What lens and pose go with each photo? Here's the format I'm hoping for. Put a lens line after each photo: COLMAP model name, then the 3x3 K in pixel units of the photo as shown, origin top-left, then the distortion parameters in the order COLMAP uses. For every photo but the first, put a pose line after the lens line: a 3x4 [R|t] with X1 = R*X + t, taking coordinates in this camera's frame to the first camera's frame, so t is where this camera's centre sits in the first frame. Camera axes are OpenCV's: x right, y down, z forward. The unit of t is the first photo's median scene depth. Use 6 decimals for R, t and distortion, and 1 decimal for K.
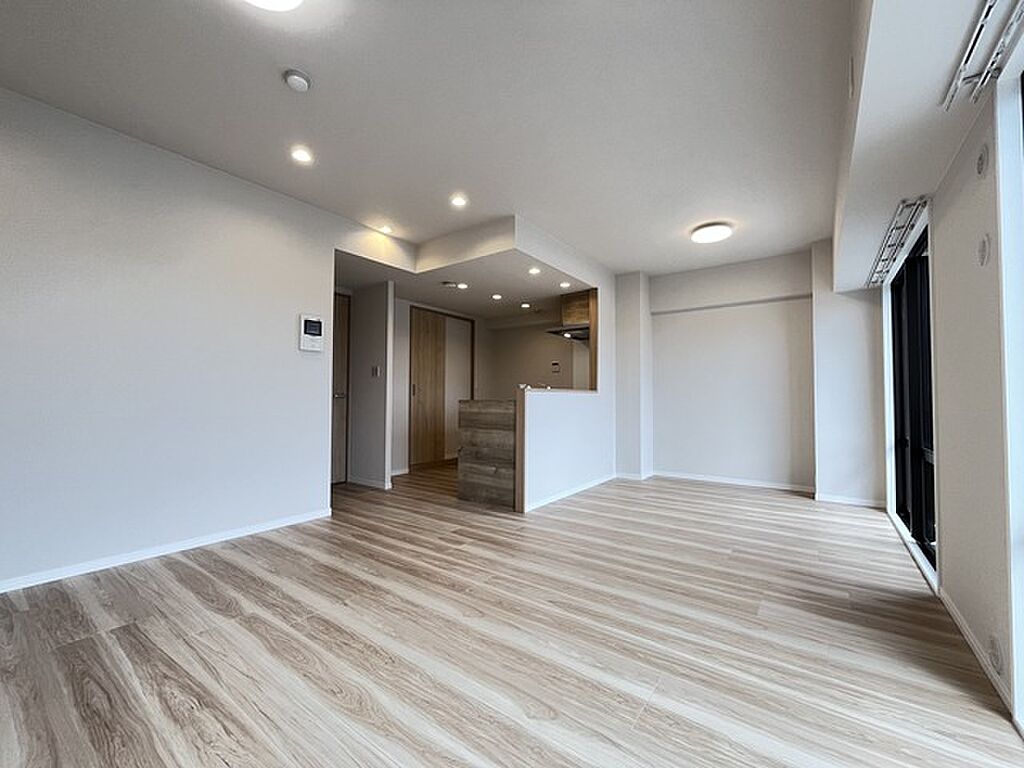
lens RADIAL K [[419.3, 0, 507.2], [0, 419.3, 384.5], [0, 0, 1]] dist [-0.002718, -0.000089]
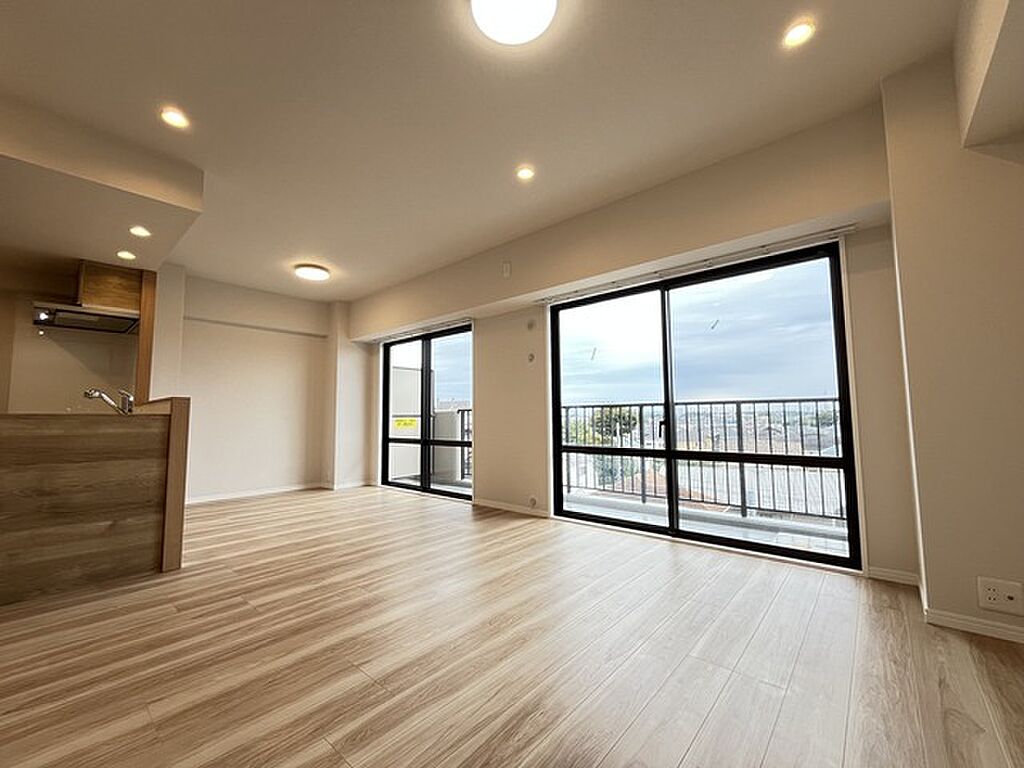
lens RADIAL K [[419.3, 0, 510.4], [0, 419.3, 386.8], [0, 0, 1]] dist [-0.002718, -0.000089]
pose [[0.087412, 0.068970, 0.993782, -0.763269], [-0.021318, 0.997501, -0.067353, 0.031878], [-0.995944, -0.015298, 0.088664, 0.424730]]
